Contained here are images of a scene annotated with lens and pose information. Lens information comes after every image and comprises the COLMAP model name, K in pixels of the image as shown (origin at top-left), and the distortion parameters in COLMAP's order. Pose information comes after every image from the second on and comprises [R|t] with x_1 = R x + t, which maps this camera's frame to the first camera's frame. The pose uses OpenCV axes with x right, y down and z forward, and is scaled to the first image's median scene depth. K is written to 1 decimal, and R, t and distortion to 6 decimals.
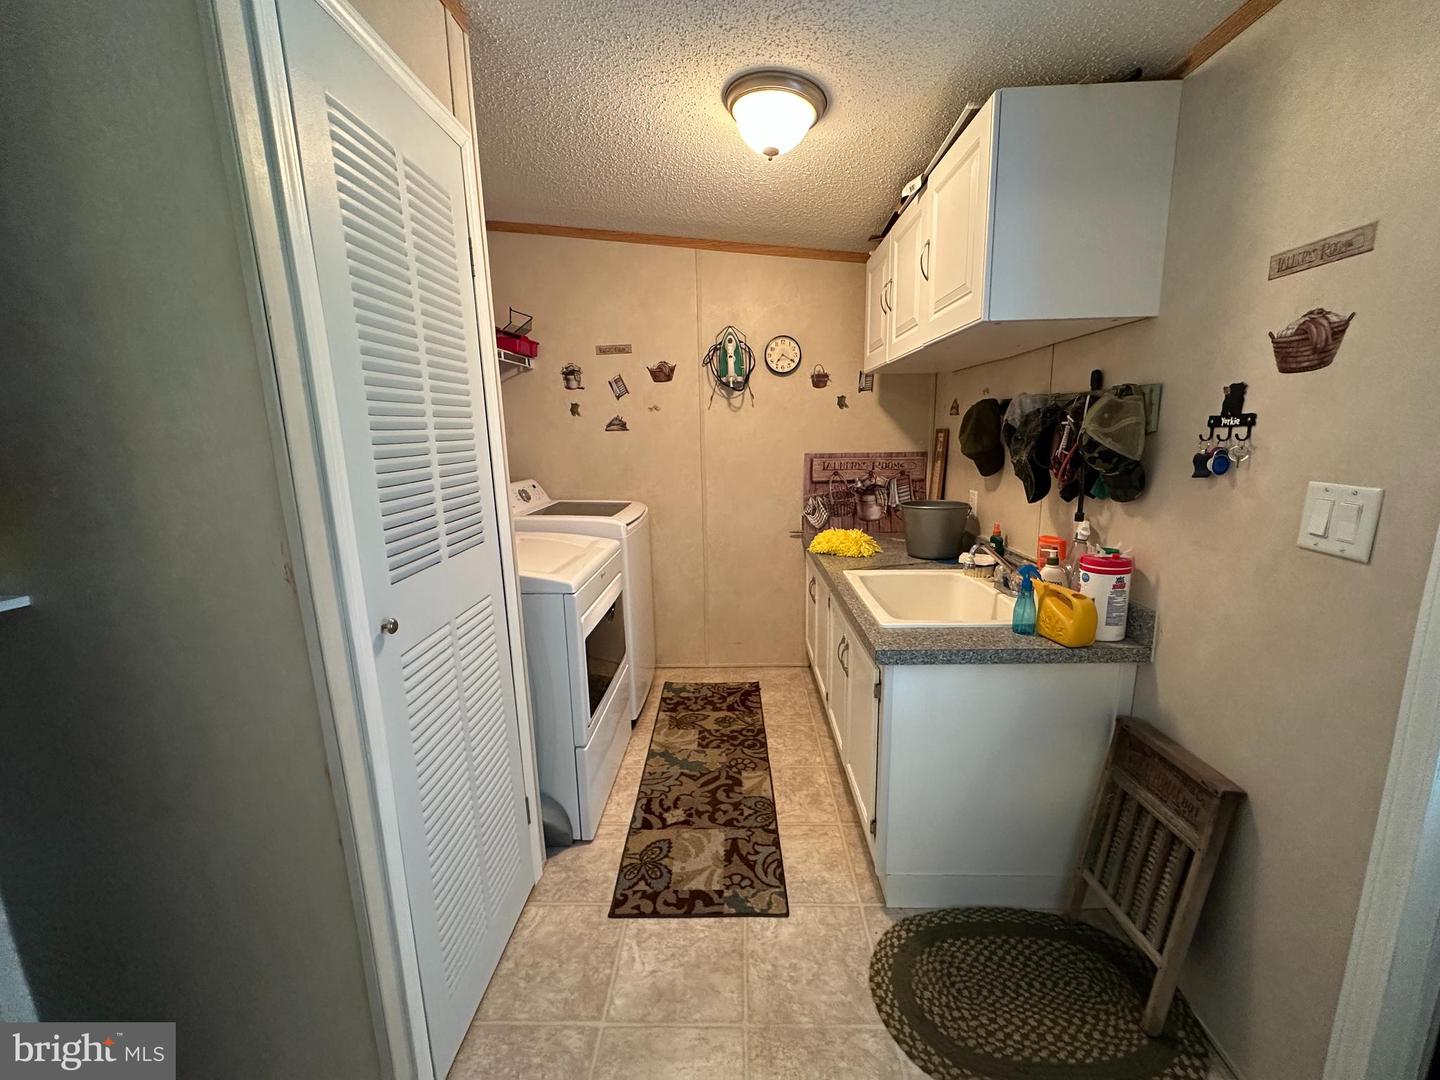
lens RADIAL K [[571.4, 0, 722.9], [0, 571.4, 540.7], [0, 0, 1]] dist [-0.003275, -0.000394]
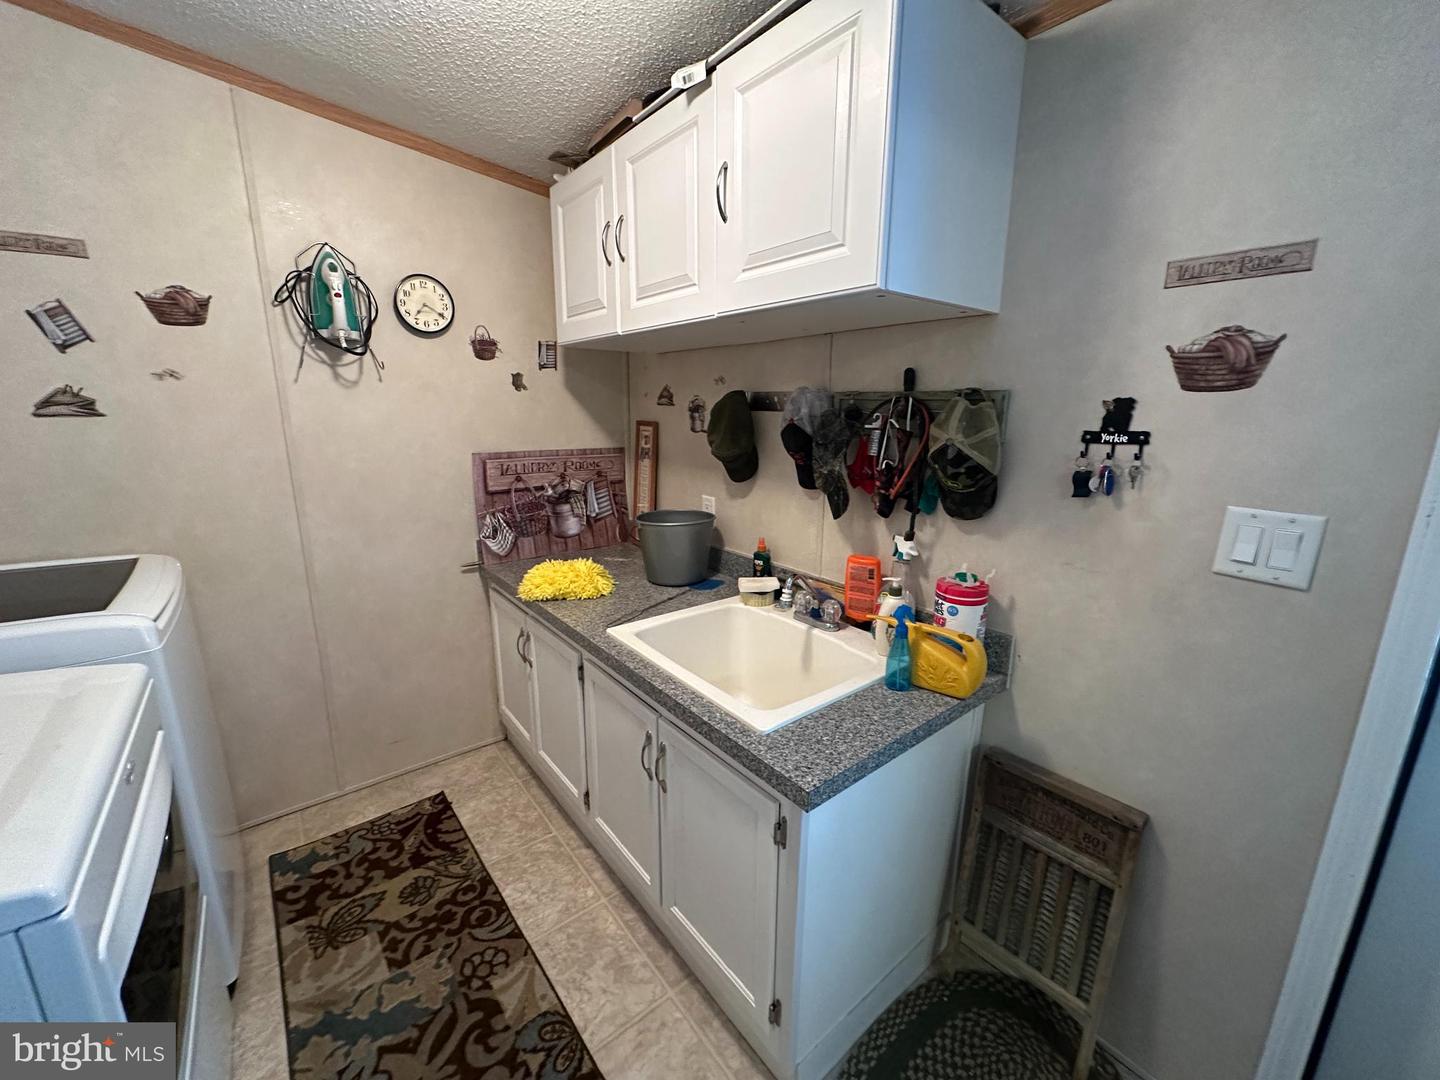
lens RADIAL K [[571.4, 0, 719.6], [0, 571.4, 539.3], [0, 0, 1]] dist [-0.003275, -0.000394]
pose [[0.761669, -0.120865, 0.636595, -0.123491], [0.098487, 0.992629, 0.070625, -0.098859], [-0.640438, 0.008903, 0.767958, 0.395728]]
